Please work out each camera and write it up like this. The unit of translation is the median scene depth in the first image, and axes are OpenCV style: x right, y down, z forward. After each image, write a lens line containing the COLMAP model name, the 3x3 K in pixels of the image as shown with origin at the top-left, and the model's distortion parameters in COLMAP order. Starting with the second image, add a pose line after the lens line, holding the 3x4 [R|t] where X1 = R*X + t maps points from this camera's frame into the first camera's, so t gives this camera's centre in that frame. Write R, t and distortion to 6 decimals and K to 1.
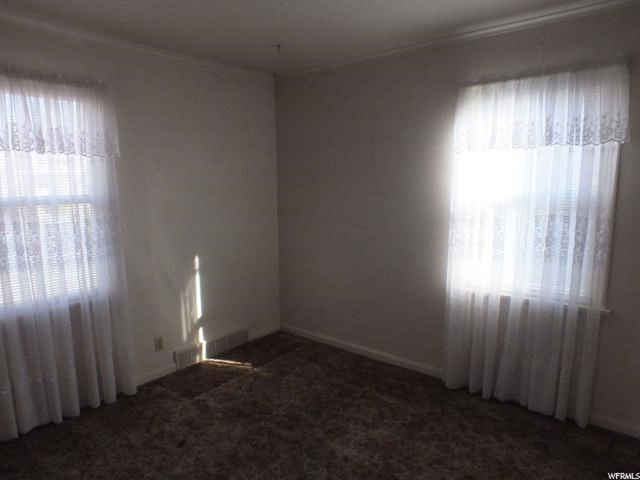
lens RADIAL K [[429.0, 0, 309.7], [0, 429.0, 239.8], [0, 0, 1]] dist [-0.009457, 0.001663]
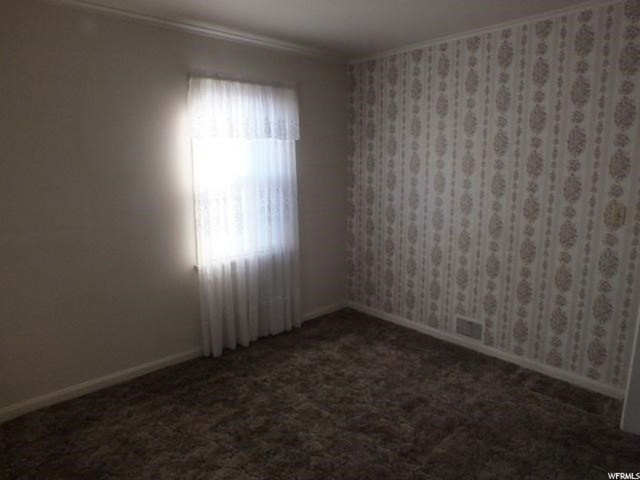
lens RADIAL K [[429.0, 0, 309.7], [0, 429.0, 239.8], [0, 0, 1]] dist [-0.009457, 0.001663]
pose [[0.146976, -0.162820, 0.975647, -0.746799], [0.154301, 0.978058, 0.139977, -0.068318], [-0.977031, 0.129970, 0.168874, 0.628572]]
